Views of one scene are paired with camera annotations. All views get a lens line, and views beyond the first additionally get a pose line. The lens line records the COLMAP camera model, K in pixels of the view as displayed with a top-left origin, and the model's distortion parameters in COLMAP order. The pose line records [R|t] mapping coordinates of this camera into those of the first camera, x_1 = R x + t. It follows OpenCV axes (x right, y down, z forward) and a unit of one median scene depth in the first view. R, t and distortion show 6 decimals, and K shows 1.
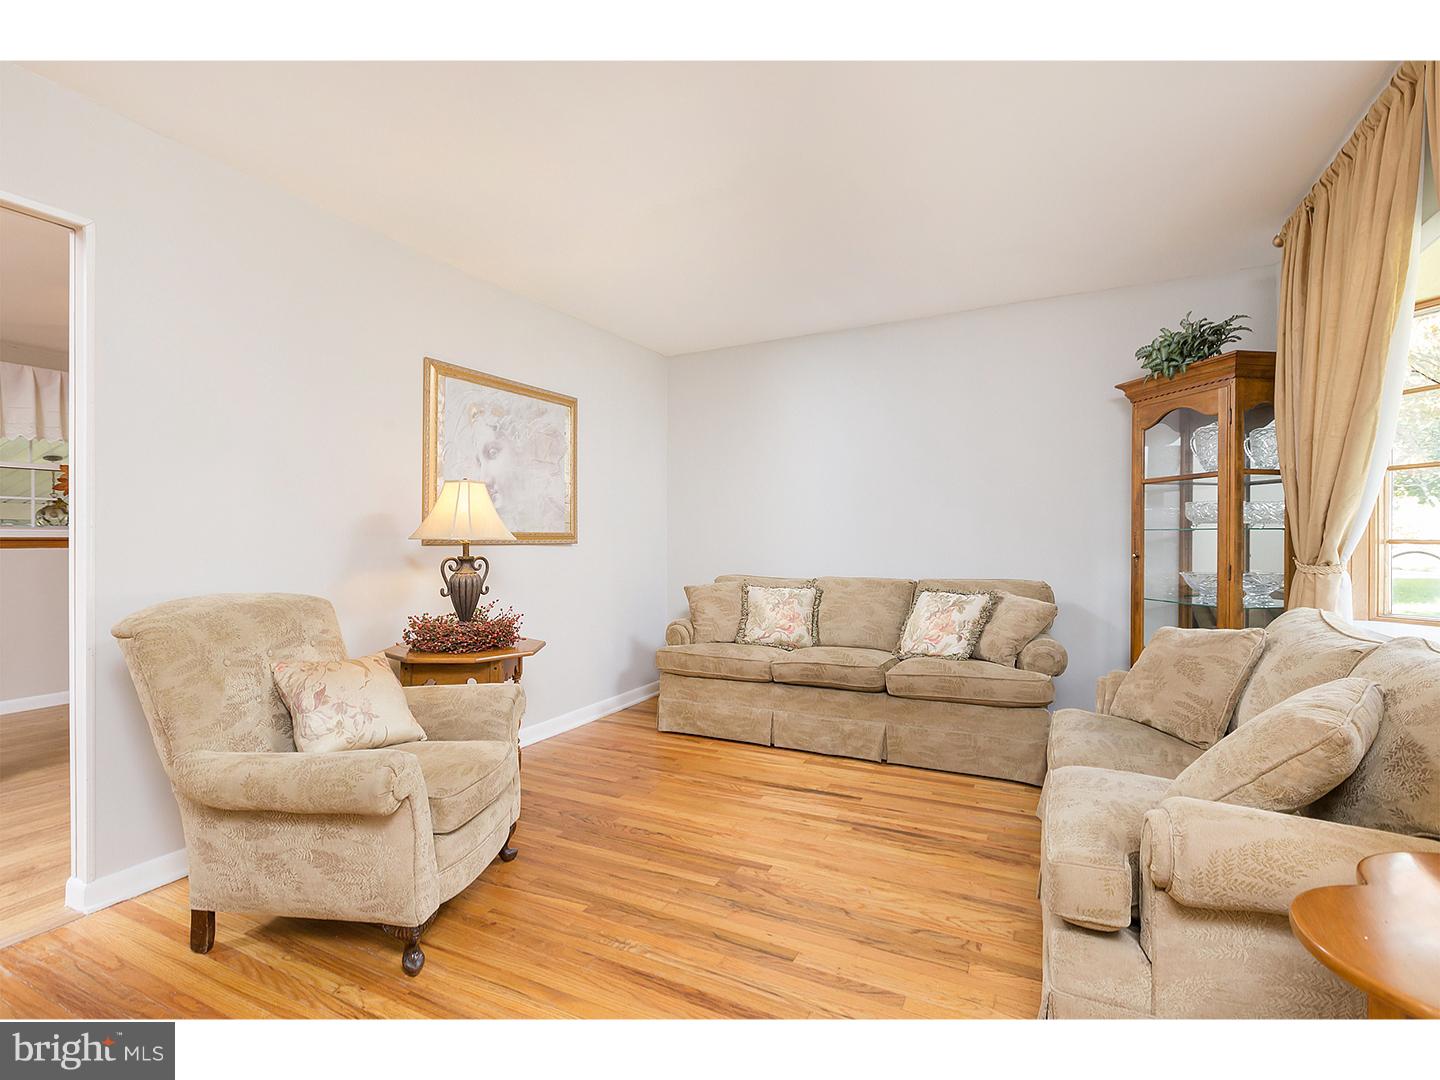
lens RADIAL K [[687.9, 0, 720.6], [0, 687.9, 544.4], [0, 0, 1]] dist [-0.000387, 0.000112]
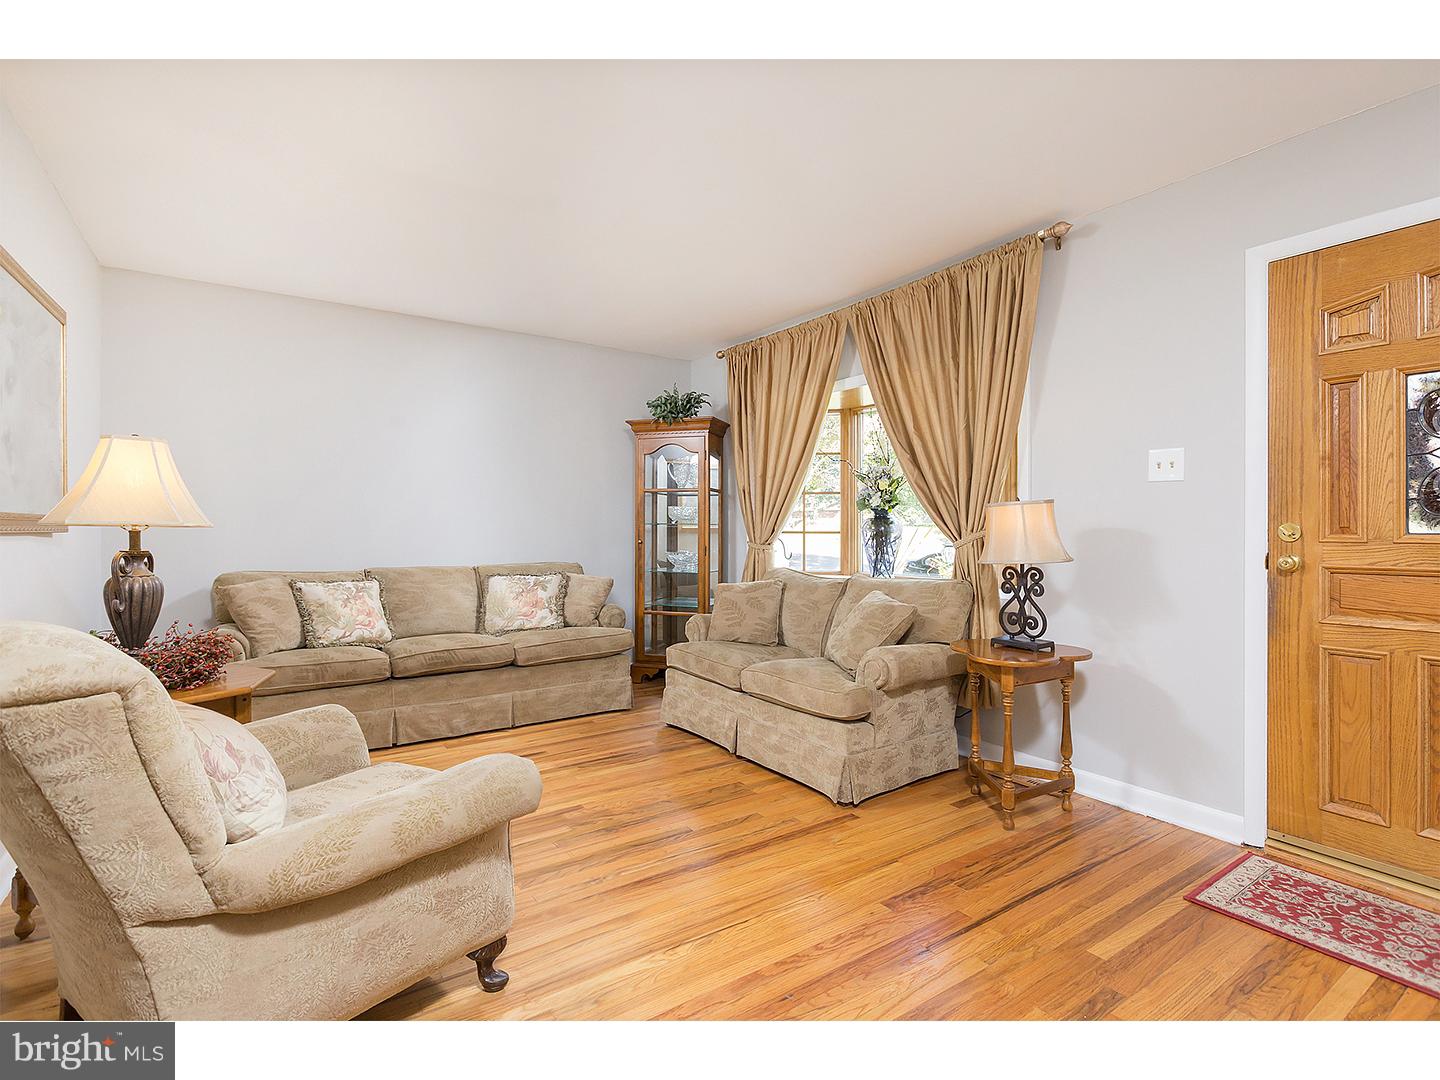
lens RADIAL K [[721.8, 0, 722.6], [0, 721.8, 536.8], [0, 0, 1]] dist [0.001362, 0.000186]
pose [[0.455145, -0.001861, 0.890416, -0.694805], [-0.000064, 0.999998, 0.002123, 0.002695], [-0.890418, -0.001024, 0.455143, 0.164009]]
